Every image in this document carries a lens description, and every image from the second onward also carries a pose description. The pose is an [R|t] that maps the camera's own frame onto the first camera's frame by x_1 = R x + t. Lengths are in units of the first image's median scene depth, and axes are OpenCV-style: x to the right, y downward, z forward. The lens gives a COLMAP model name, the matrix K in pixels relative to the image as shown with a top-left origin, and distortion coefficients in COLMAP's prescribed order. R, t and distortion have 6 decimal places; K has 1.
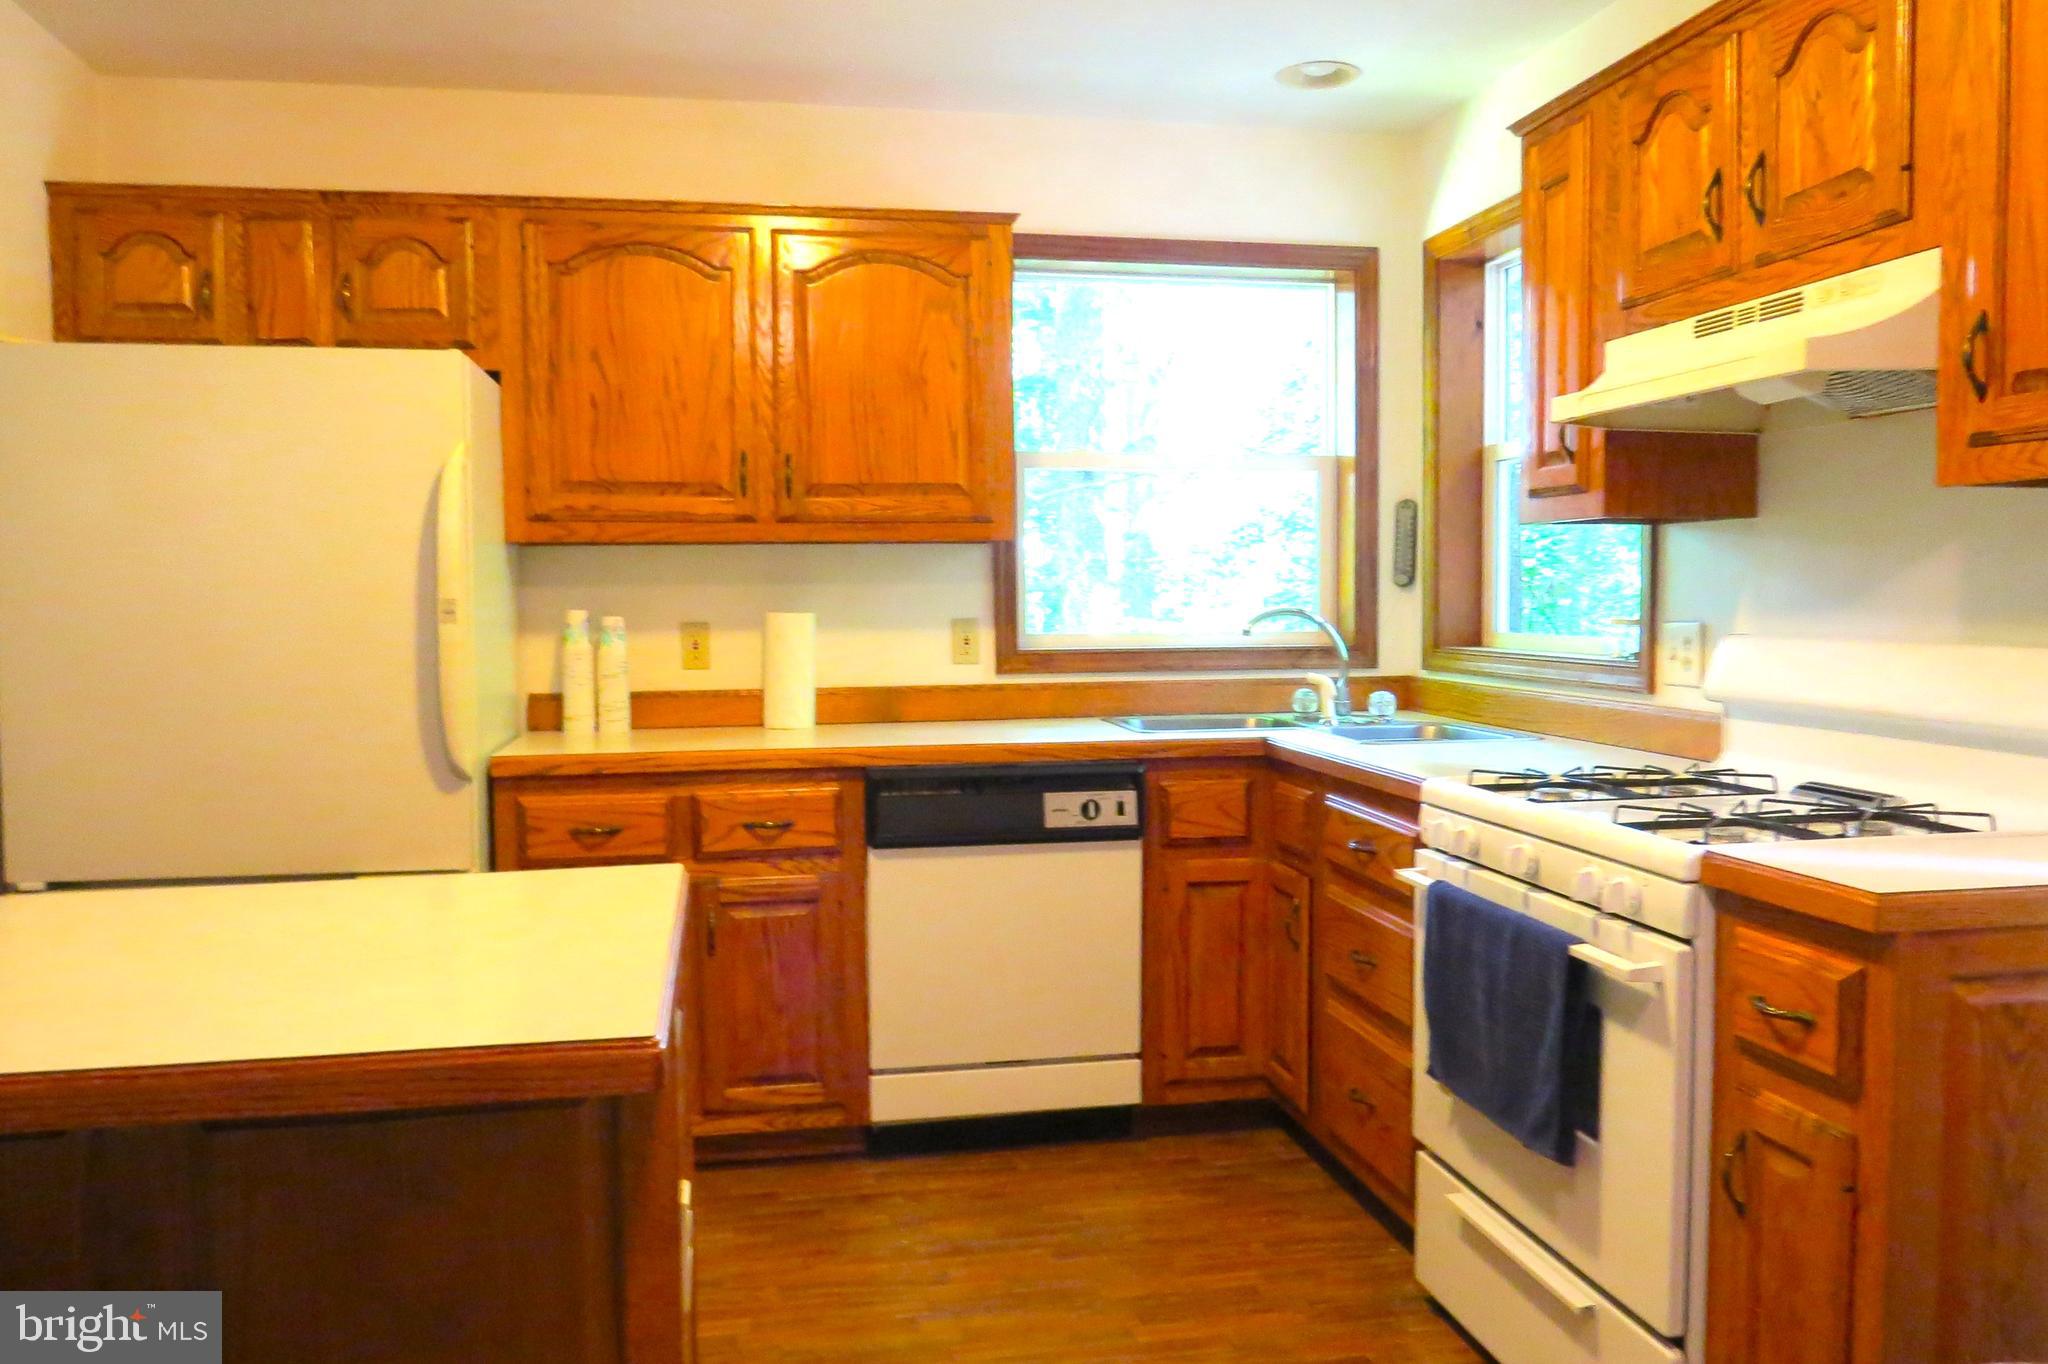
lens RADIAL K [[1543.5, 0, 1024.0], [0, 1543.5, 682.0], [0, 0, 1]] dist [-0.031416, 0.001450]
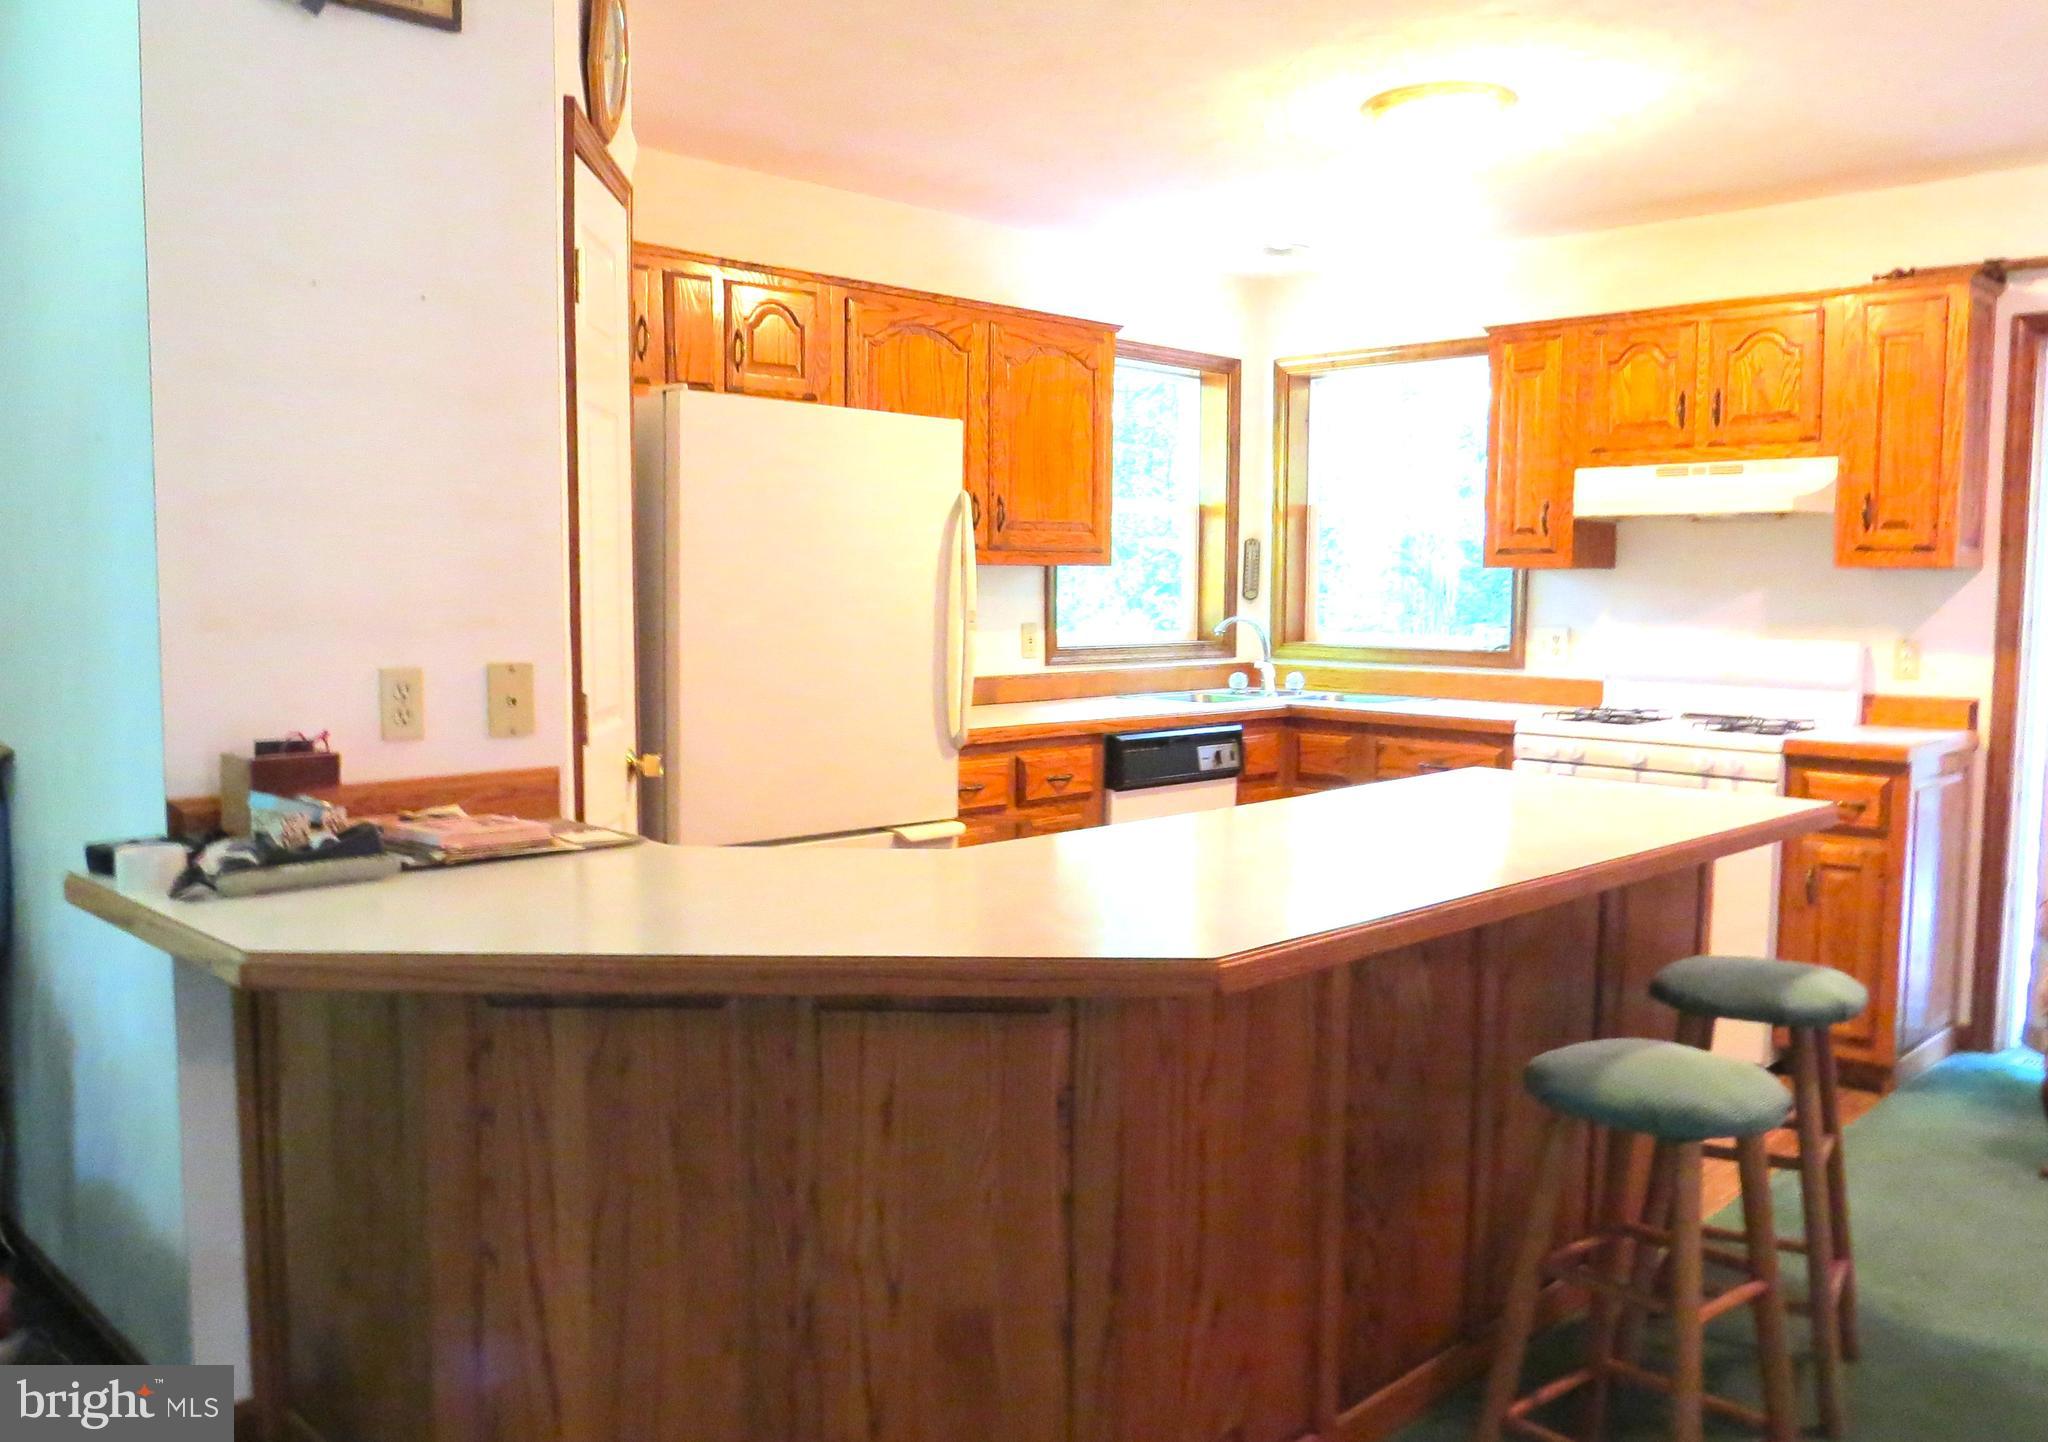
lens RADIAL K [[1611.4, 0, 1024.0], [0, 1611.4, 721.0], [0, 0, 1]] dist [0.001179, -0.001547]
pose [[0.826041, -0.036308, 0.562440, -0.973473], [0.019548, 0.999168, 0.035790, -0.008607], [-0.563272, -0.018570, 0.826063, -0.146849]]
